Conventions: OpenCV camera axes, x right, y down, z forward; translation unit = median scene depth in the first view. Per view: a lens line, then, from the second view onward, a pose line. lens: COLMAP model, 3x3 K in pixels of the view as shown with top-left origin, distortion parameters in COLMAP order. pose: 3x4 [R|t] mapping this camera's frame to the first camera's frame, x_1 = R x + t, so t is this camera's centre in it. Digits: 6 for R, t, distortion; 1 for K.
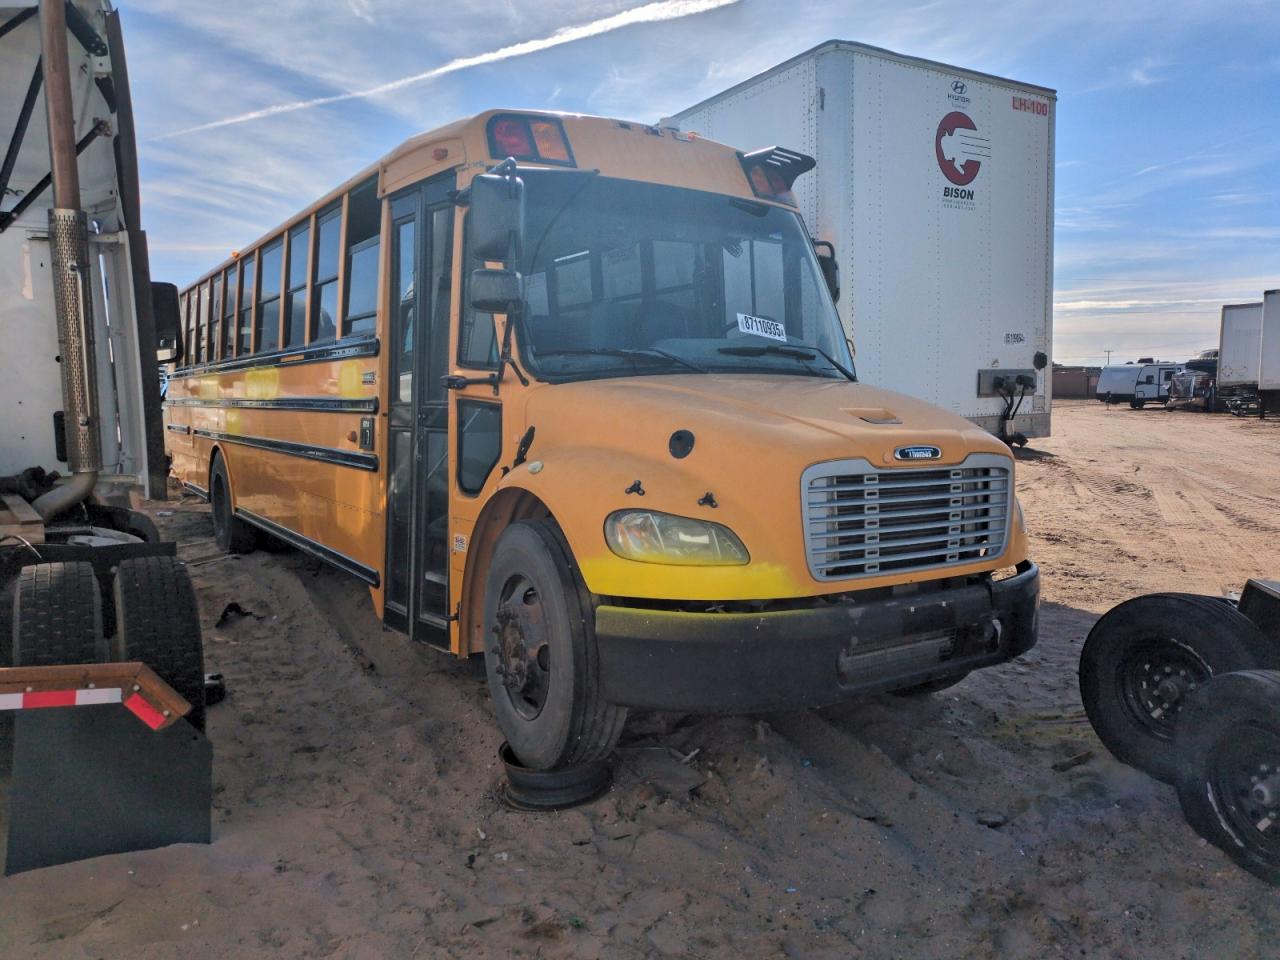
lens RADIAL K [[990.8, 0, 637.3], [0, 990.8, 481.0], [0, 0, 1]] dist [0.115124, -0.139874]
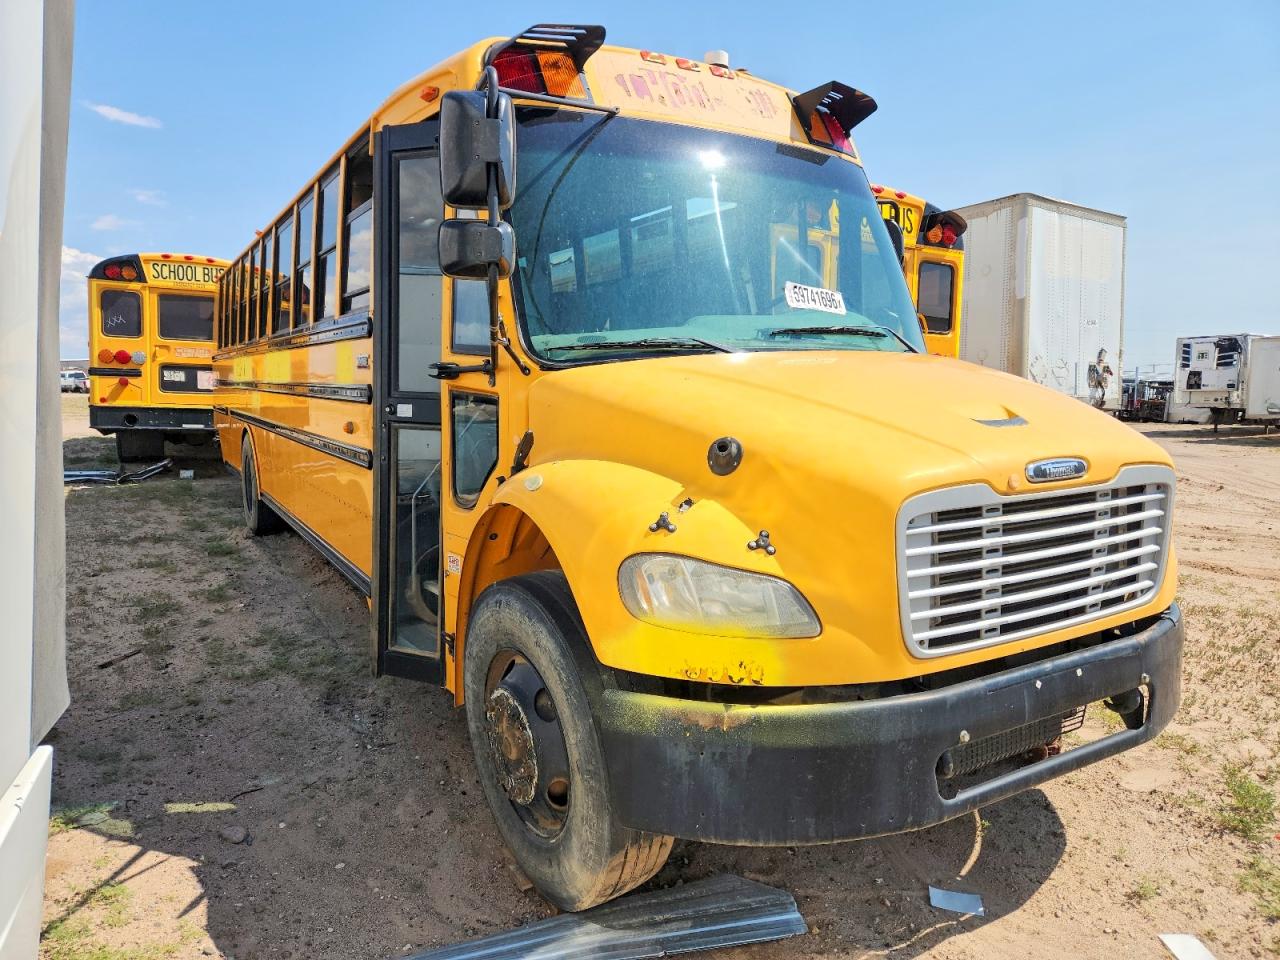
lens RADIAL K [[940.7, 0, 646.6], [0, 940.7, 478.7], [0, 0, 1]] dist [0.074799, -0.076987]
pose [[0.999636, -0.000330, -0.026973, 0.004290], [0.001075, 0.999618, 0.027612, -0.031014], [0.026953, -0.027631, 0.999255, 0.226043]]
